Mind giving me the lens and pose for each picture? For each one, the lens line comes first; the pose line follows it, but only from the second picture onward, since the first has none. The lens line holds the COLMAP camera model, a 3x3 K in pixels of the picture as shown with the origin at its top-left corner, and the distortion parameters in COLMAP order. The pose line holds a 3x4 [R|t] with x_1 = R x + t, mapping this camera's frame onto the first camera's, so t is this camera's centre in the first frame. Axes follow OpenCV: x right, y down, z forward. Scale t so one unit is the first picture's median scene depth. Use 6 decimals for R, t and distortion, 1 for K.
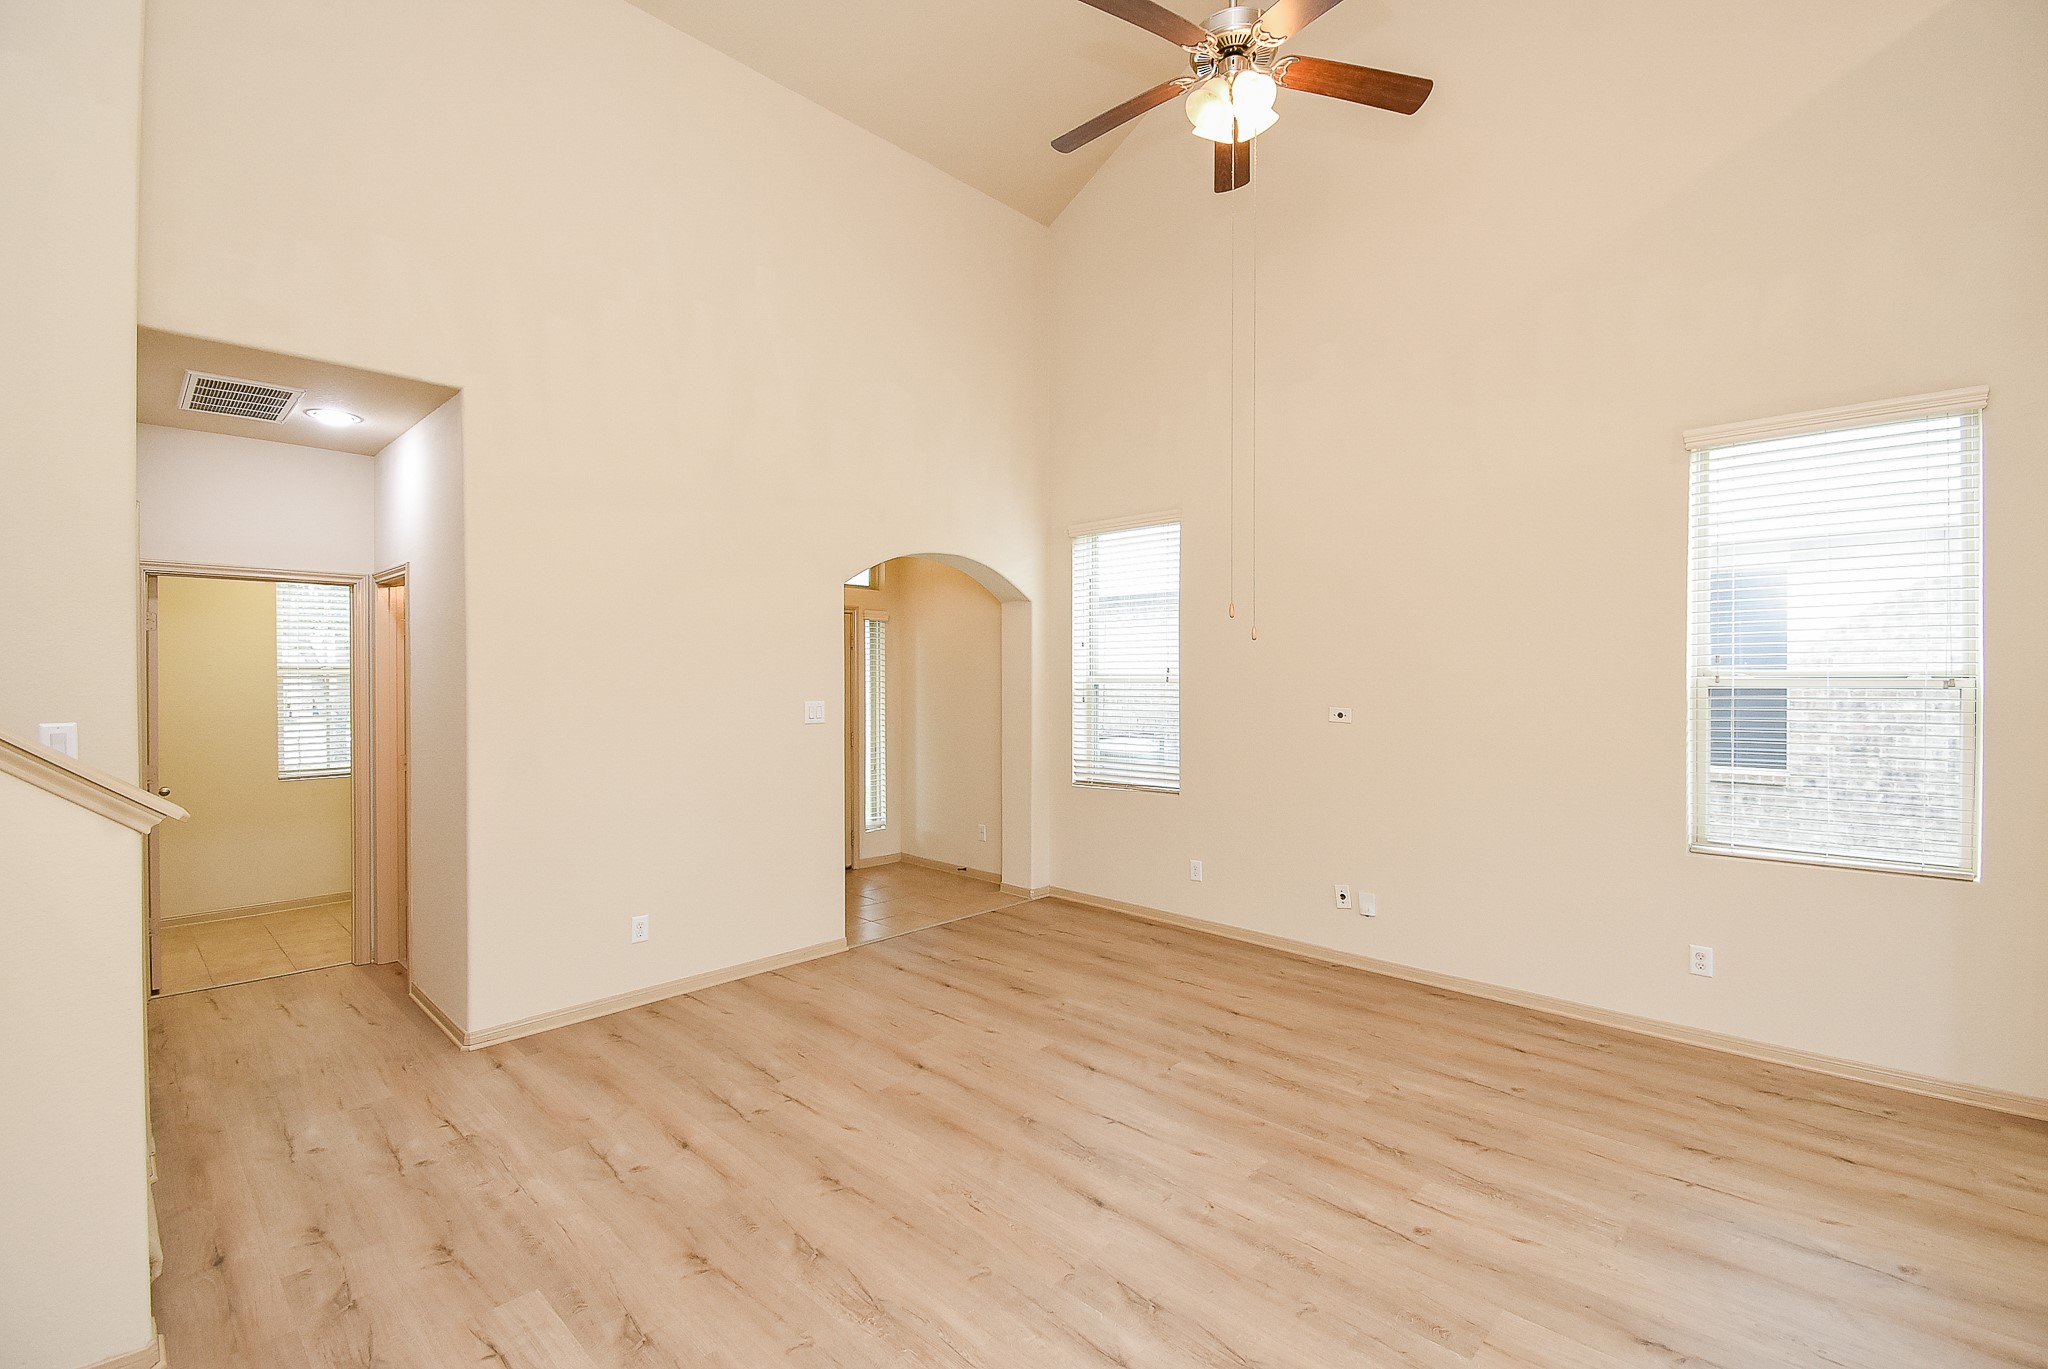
lens RADIAL K [[897.8, 0, 1026.1], [0, 897.8, 674.8], [0, 0, 1]] dist [0.030487, -0.023426]
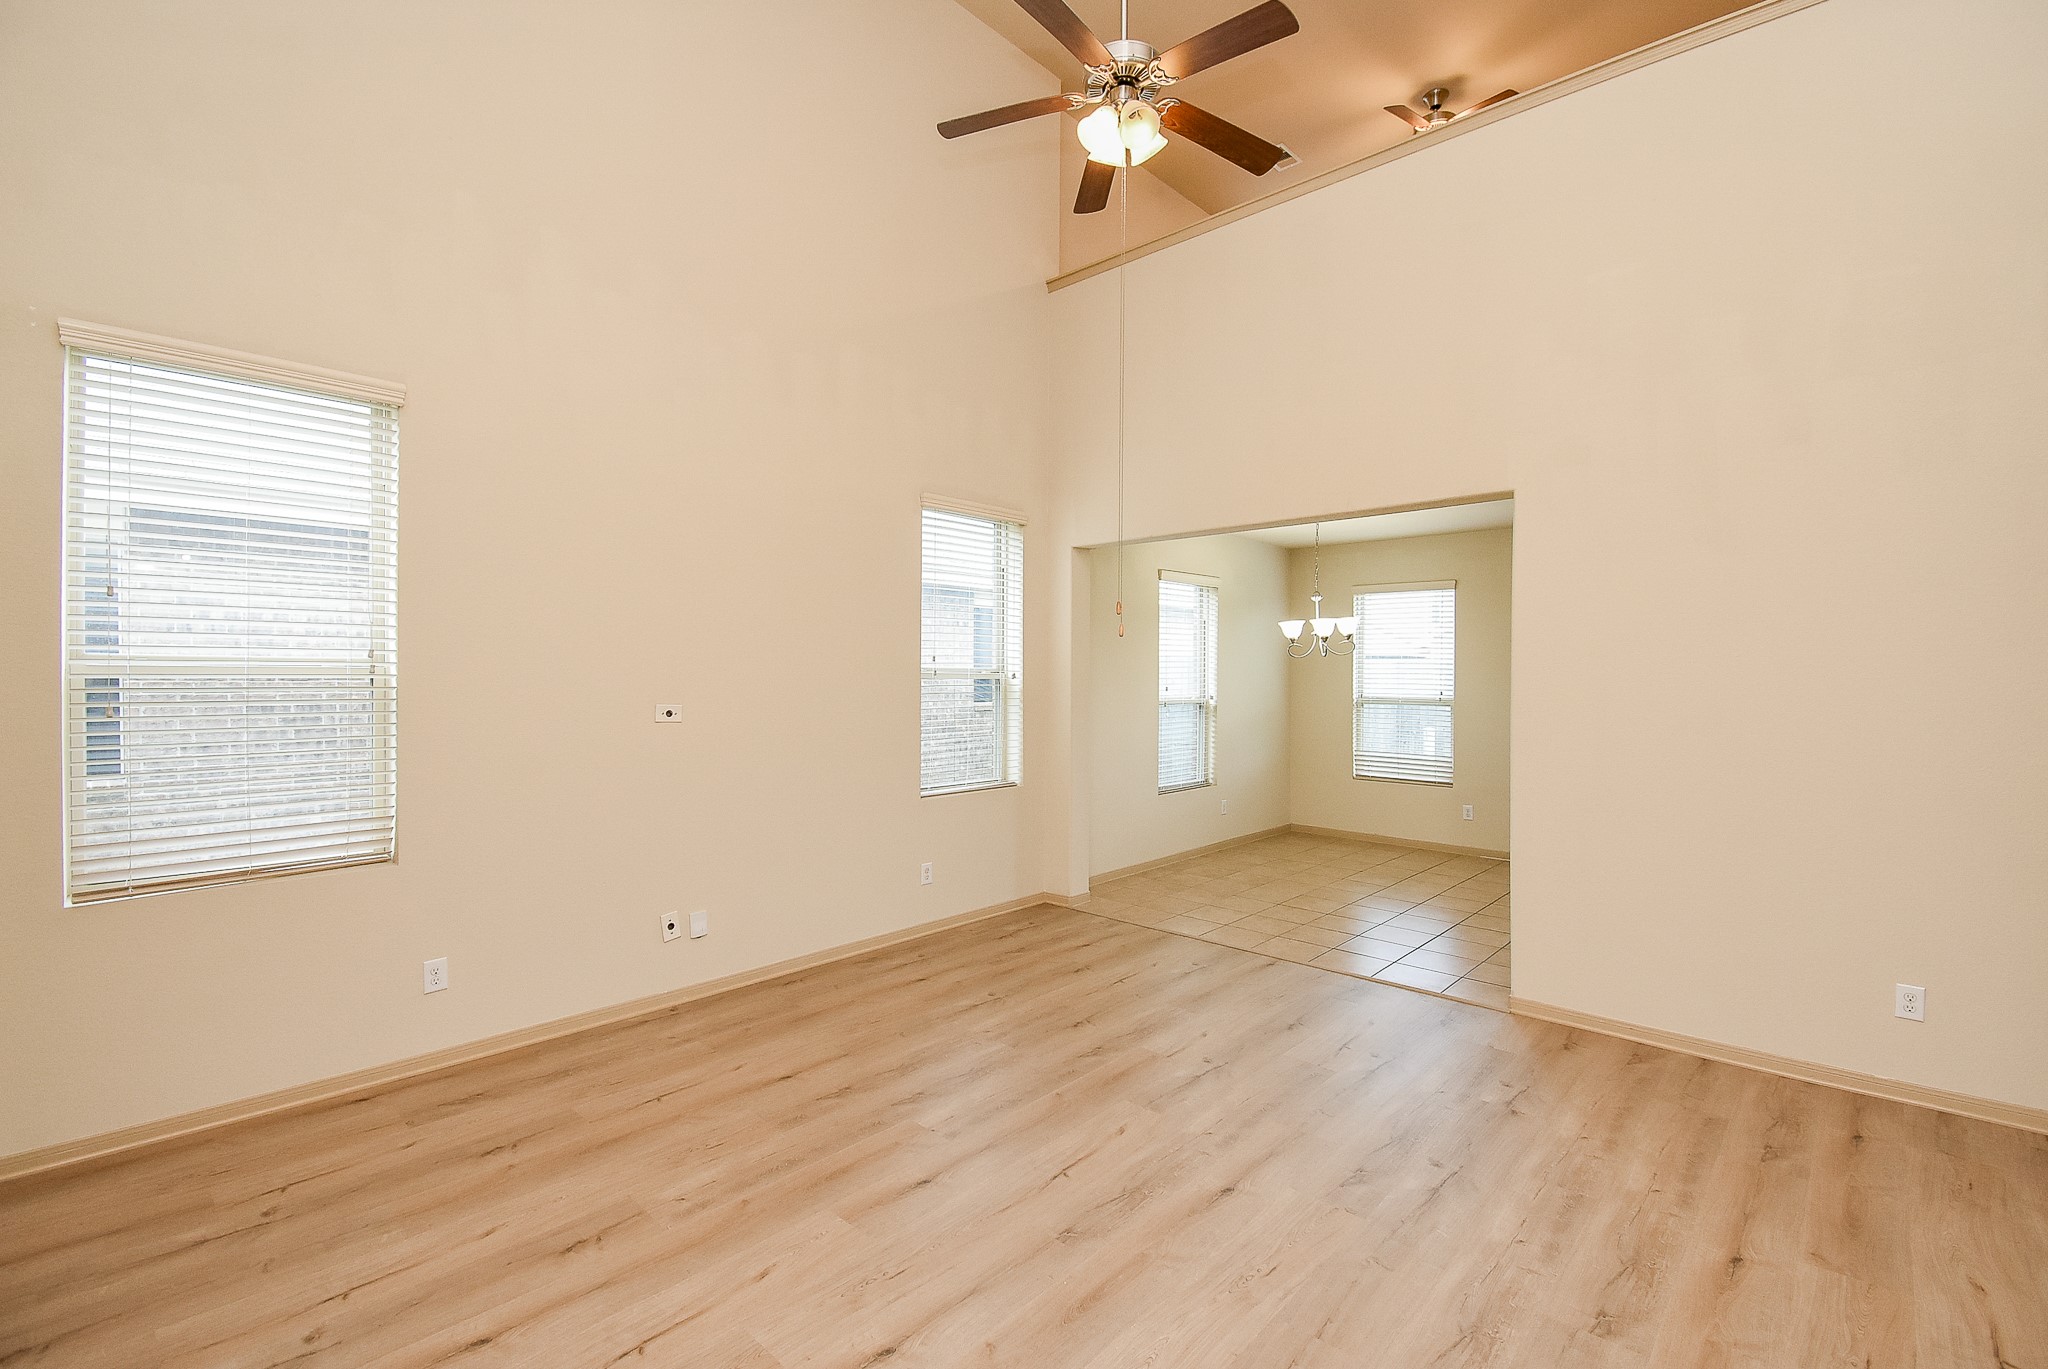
lens RADIAL K [[897.8, 0, 1026.1], [0, 897.8, 674.8], [0, 0, 1]] dist [0.030487, -0.023426]
pose [[-0.014944, -0.001046, 0.999888, -0.689257], [-0.010236, 0.999947, 0.000893, 0.005681], [-0.999836, -0.010221, -0.014954, 0.924152]]
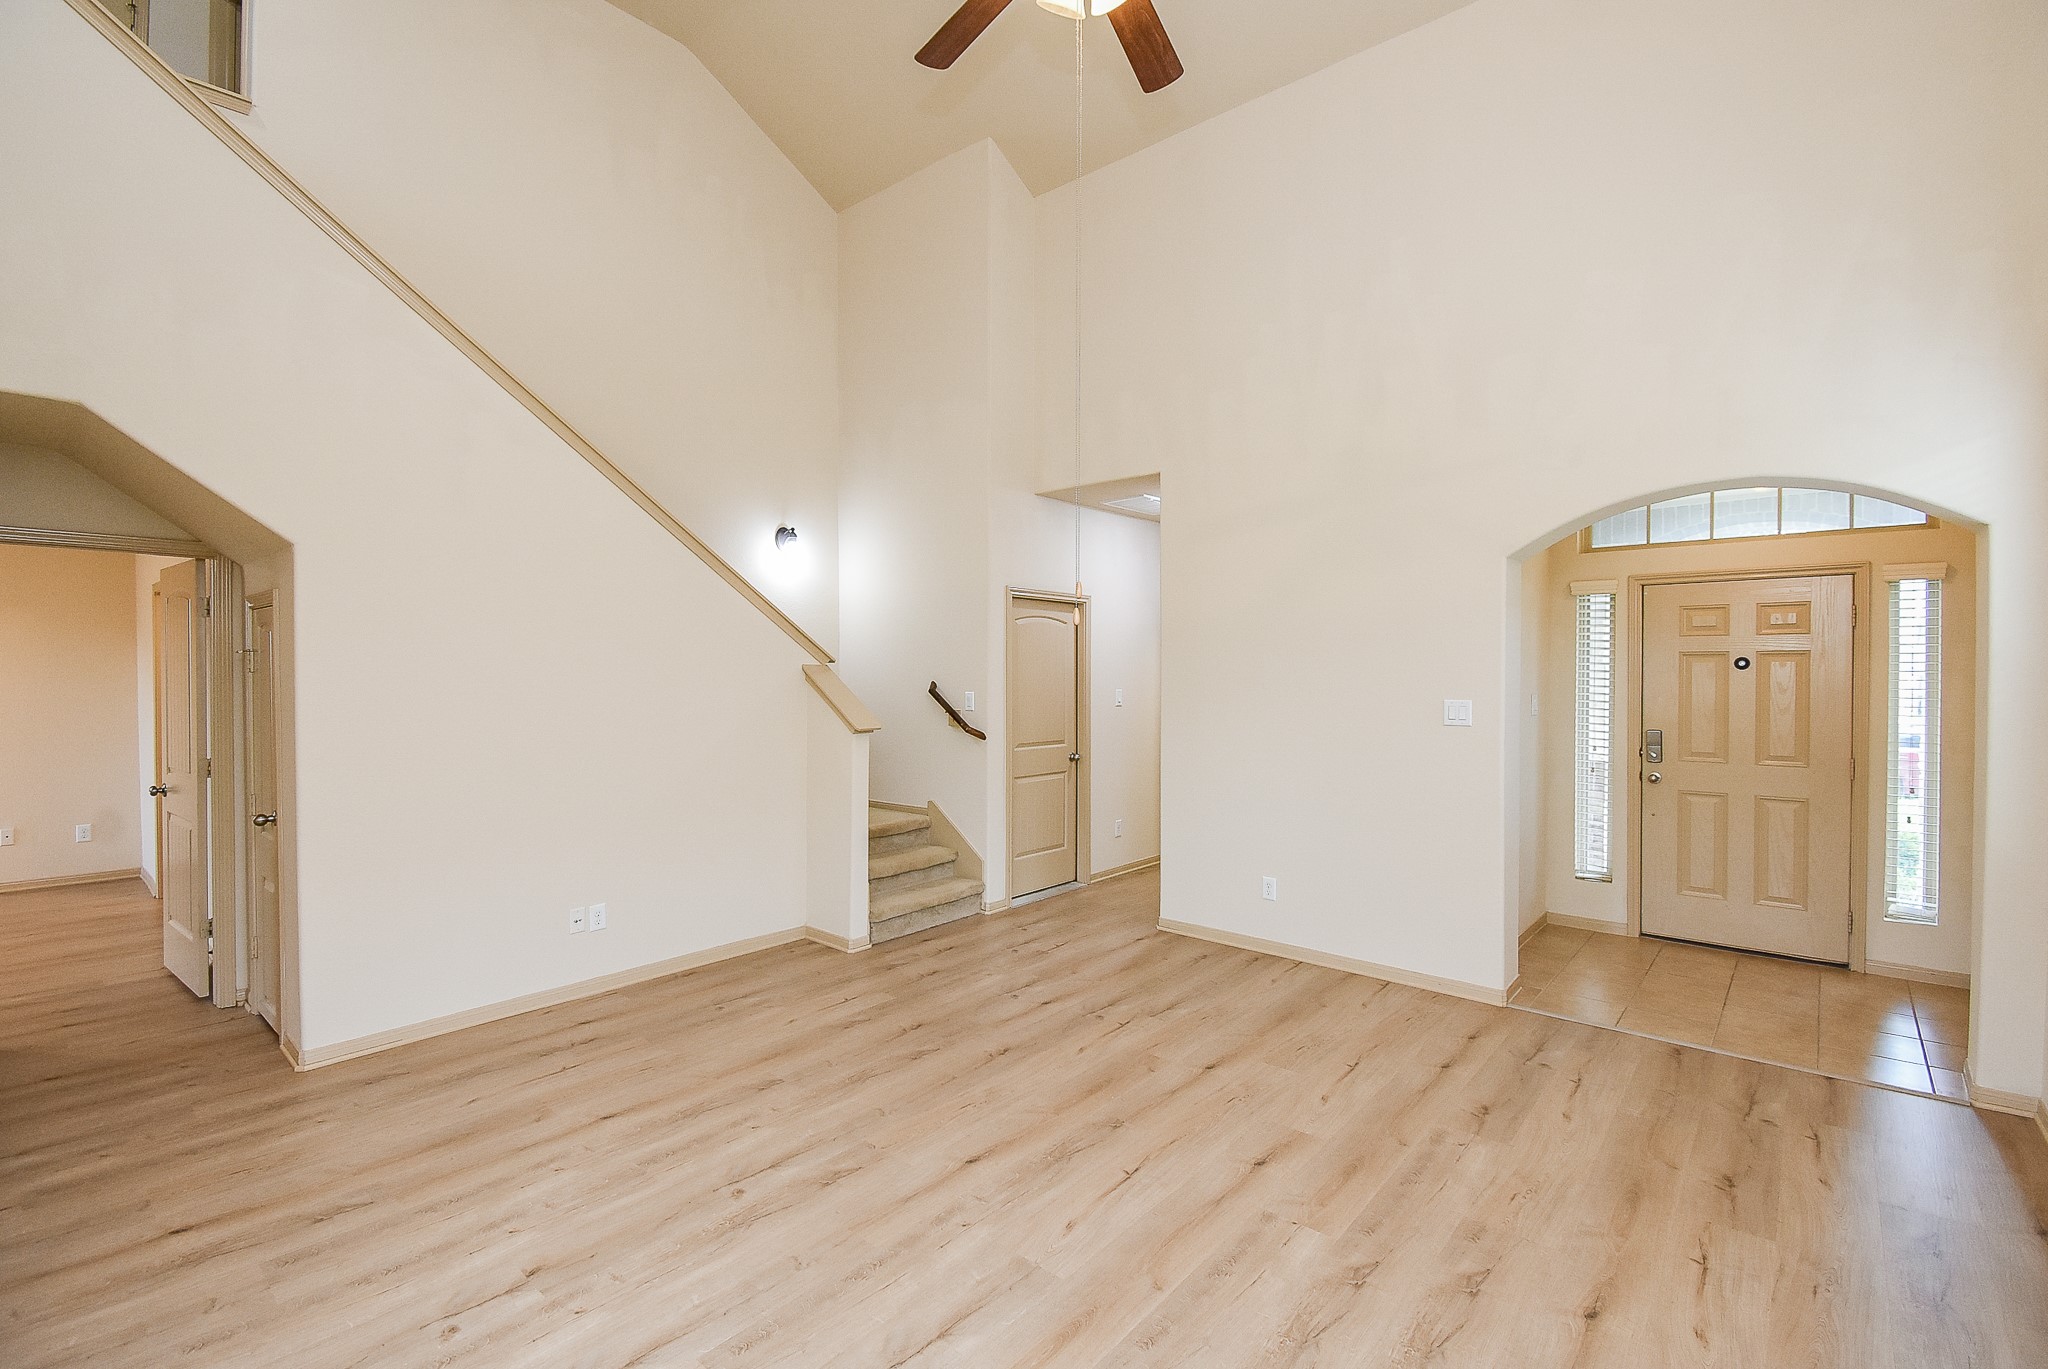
lens RADIAL K [[897.8, 0, 1026.1], [0, 897.8, 674.8], [0, 0, 1]] dist [0.030487, -0.023426]
pose [[0.050988, 0.002551, -0.998696, 0.856496], [0.000873, 0.999996, 0.002599, 0.001666], [0.998699, -0.001004, 0.050986, 0.748400]]
